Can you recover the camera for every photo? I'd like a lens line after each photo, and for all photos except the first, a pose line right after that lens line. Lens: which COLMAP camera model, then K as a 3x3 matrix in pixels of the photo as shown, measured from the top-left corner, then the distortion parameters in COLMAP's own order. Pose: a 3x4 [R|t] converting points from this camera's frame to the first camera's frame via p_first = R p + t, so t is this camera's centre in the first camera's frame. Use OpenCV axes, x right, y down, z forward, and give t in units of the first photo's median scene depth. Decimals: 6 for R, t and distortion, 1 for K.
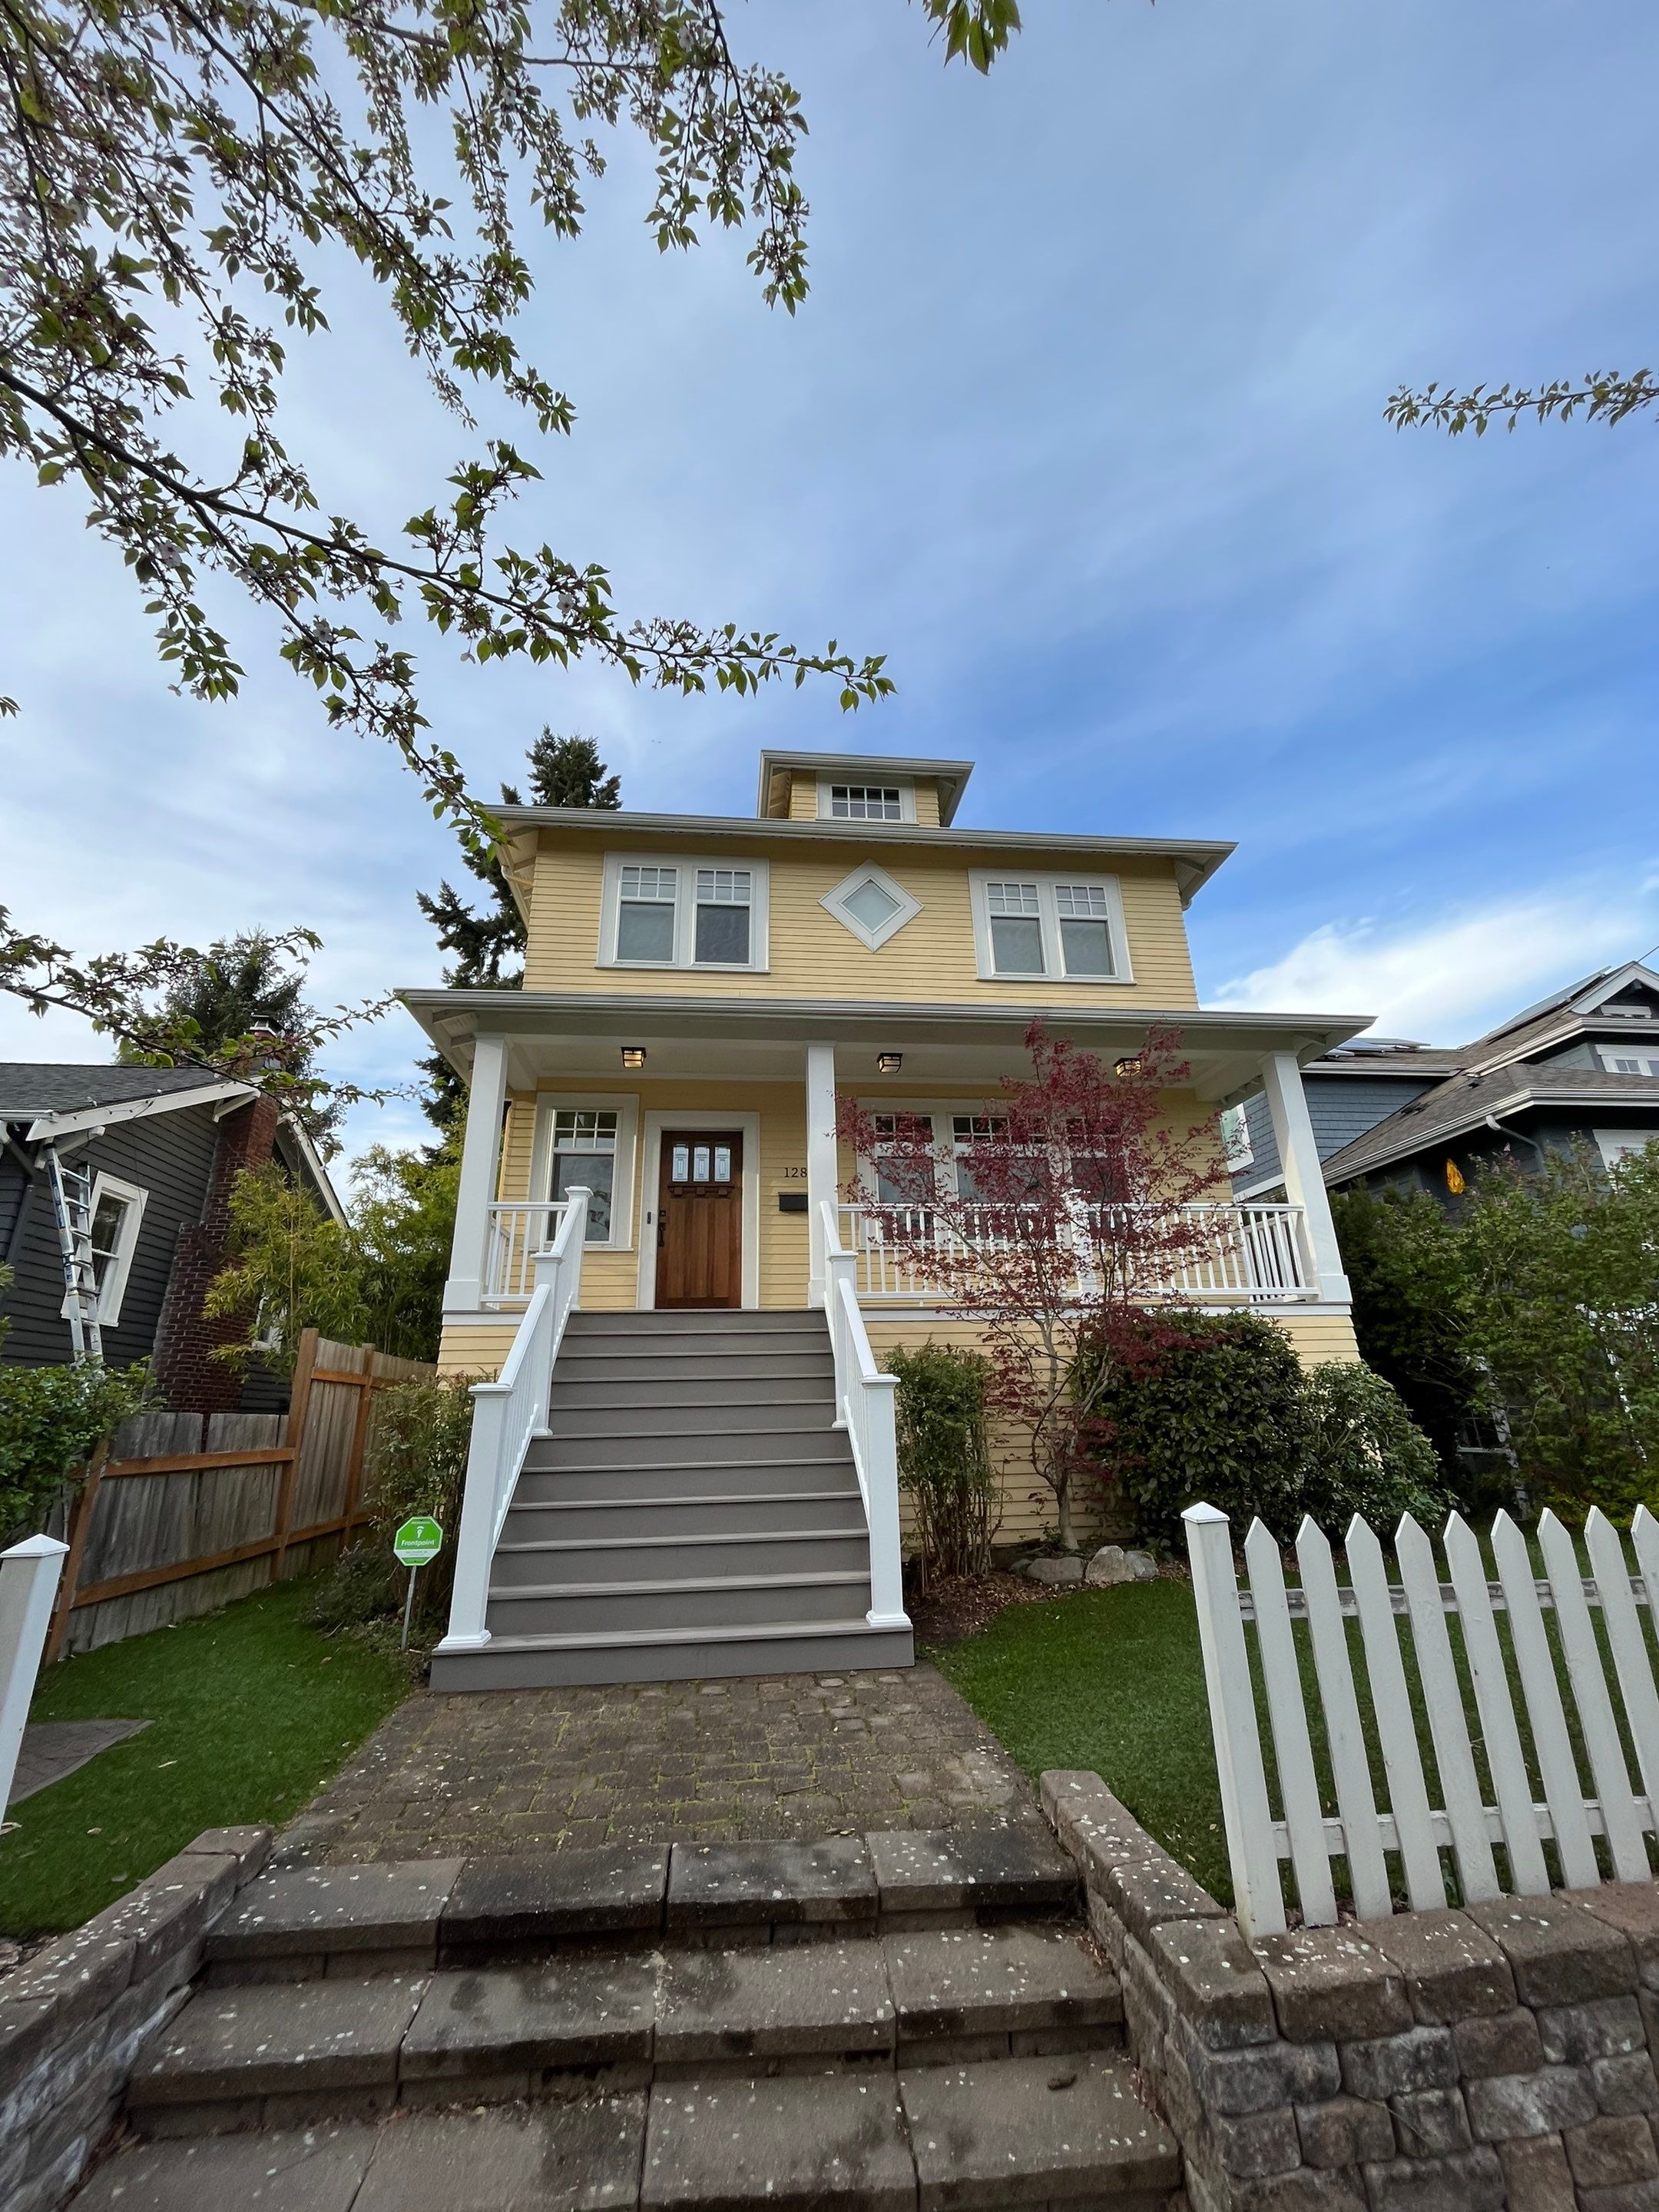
lens RADIAL K [[899.6, 0, 829.5], [0, 899.6, 1098.2], [0, 0, 1]] dist [-0.003917, 0.000781]
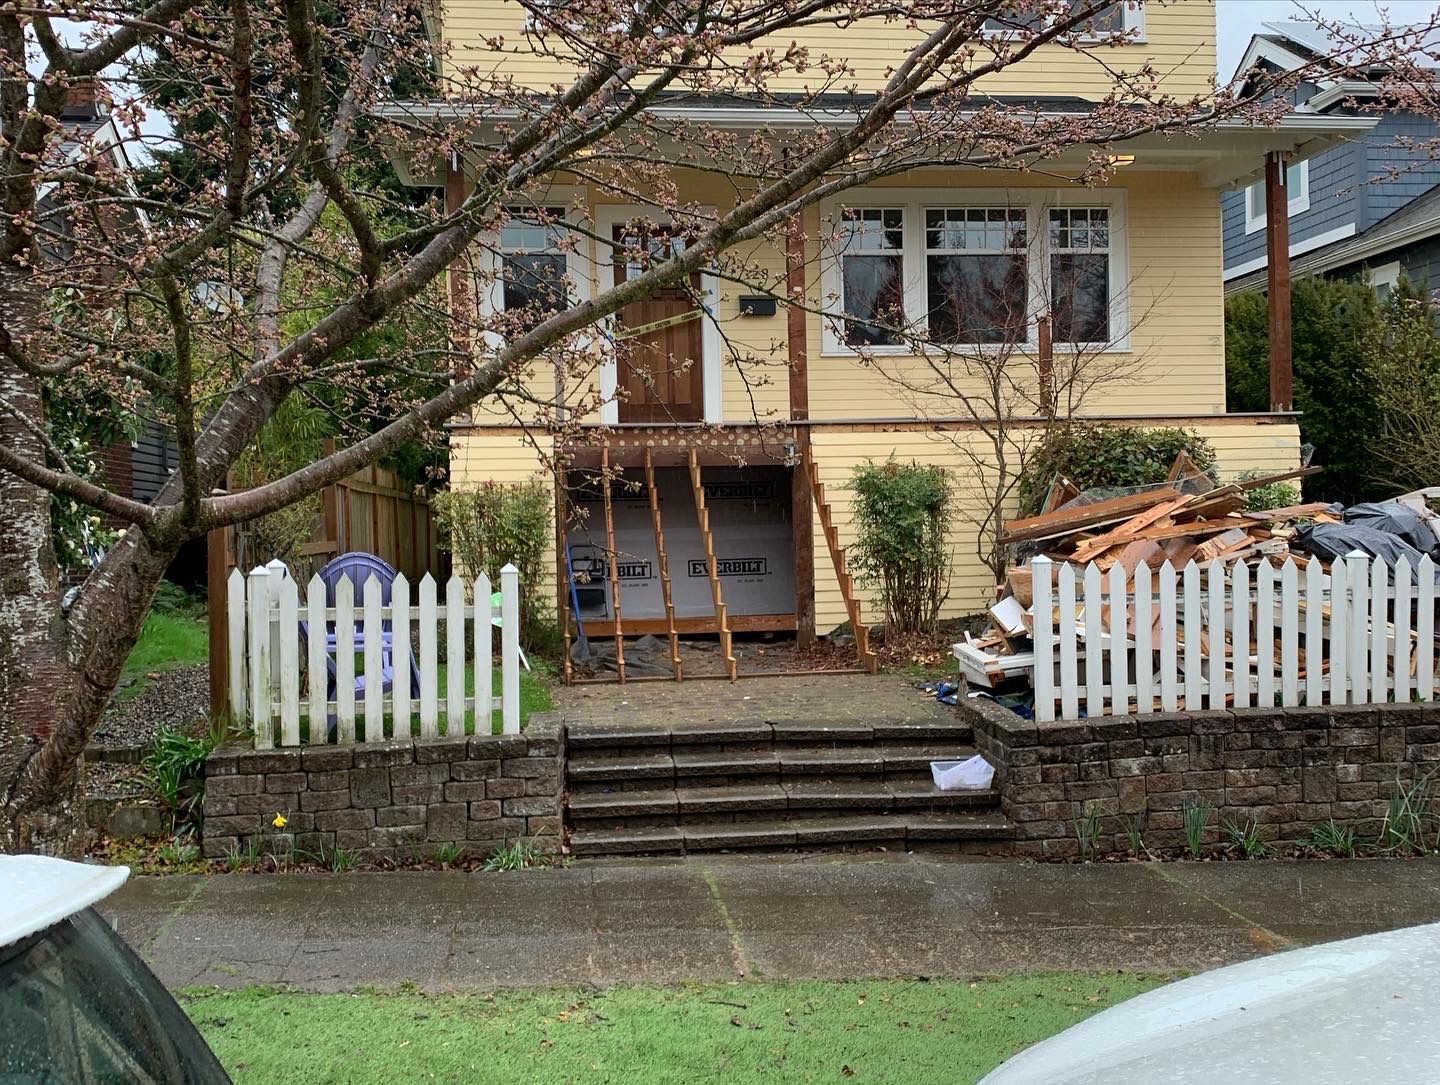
lens RADIAL K [[1452.7, 0, 727.7], [0, 1452.7, 540.3], [0, 0, 1]] dist [0.032637, 0.000000]
pose [[0.999913, 0.001239, 0.013136, -0.097035], [-0.005716, 0.937974, 0.346659, -0.204758], [-0.011892, -0.346704, 0.937899, -0.590752]]
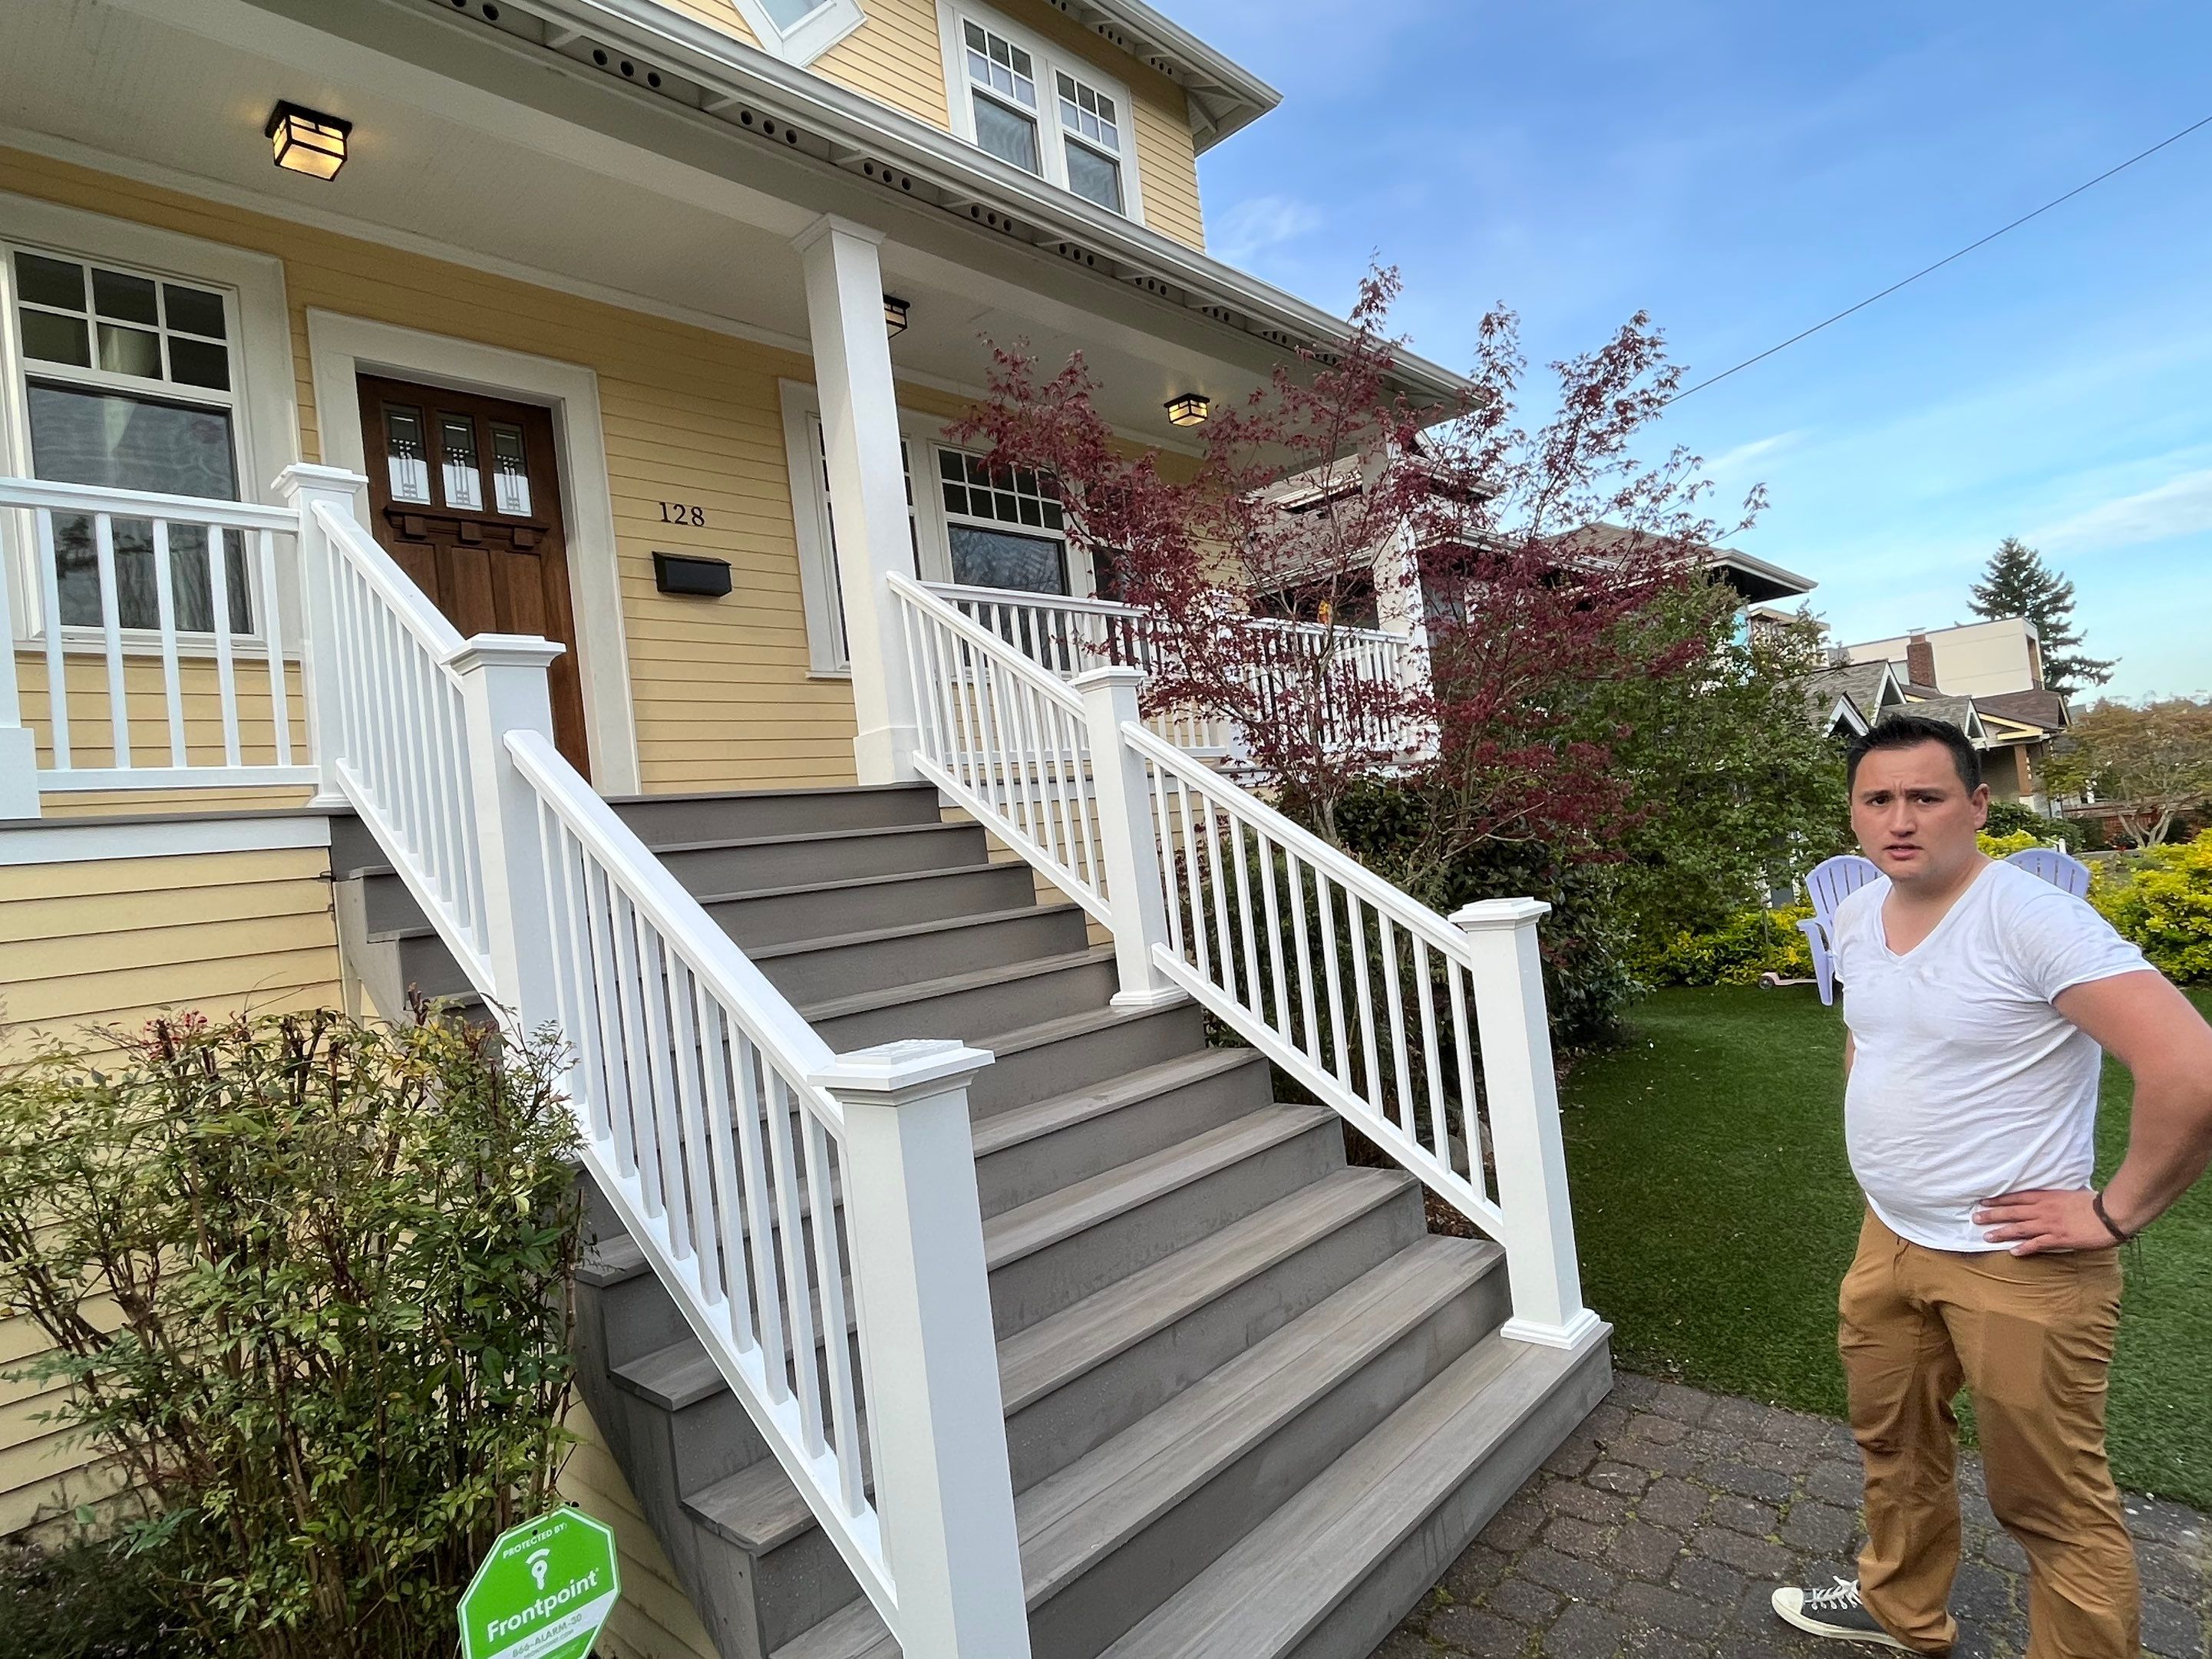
lens RADIAL K [[1187.3, 0, 1101.8], [0, 1187.3, 827.5], [0, 0, 1]] dist [-0.000043, -0.002152]
pose [[0.762978, -0.050453, 0.644453, -0.317131], [-0.122394, 0.967641, 0.220659, 0.085100], [-0.634732, -0.247235, 0.732114, 0.383534]]
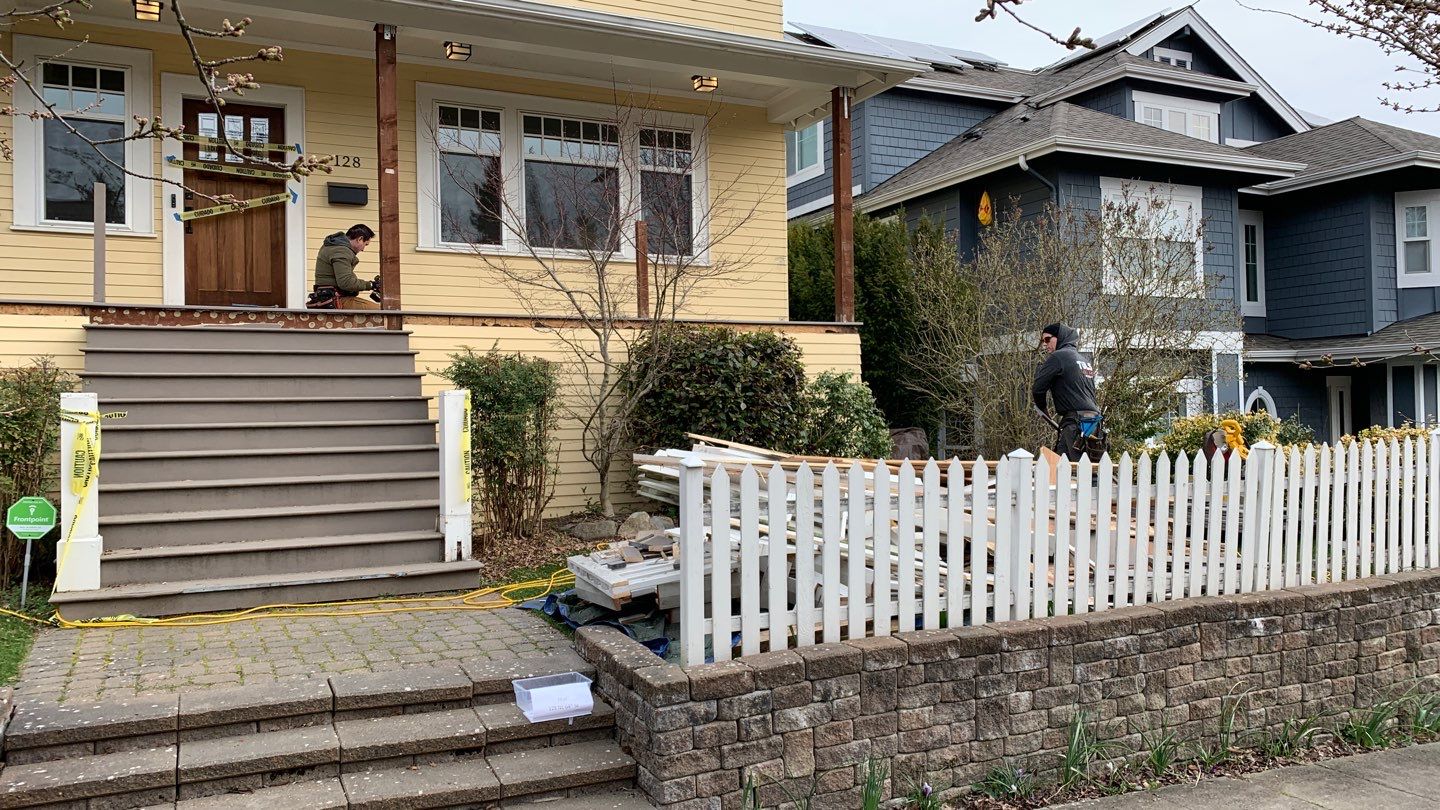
lens RADIAL K [[1091.6, 0, 716.2], [0, 1091.6, 399.4], [0, 0, 1]] dist [0.060675, -0.076886]
pose [[0.943644, 0.012480, 0.330726, -0.056583], [-0.115594, 0.948784, 0.294019, -0.067163], [-0.310118, -0.315679, 0.896757, -0.217917]]
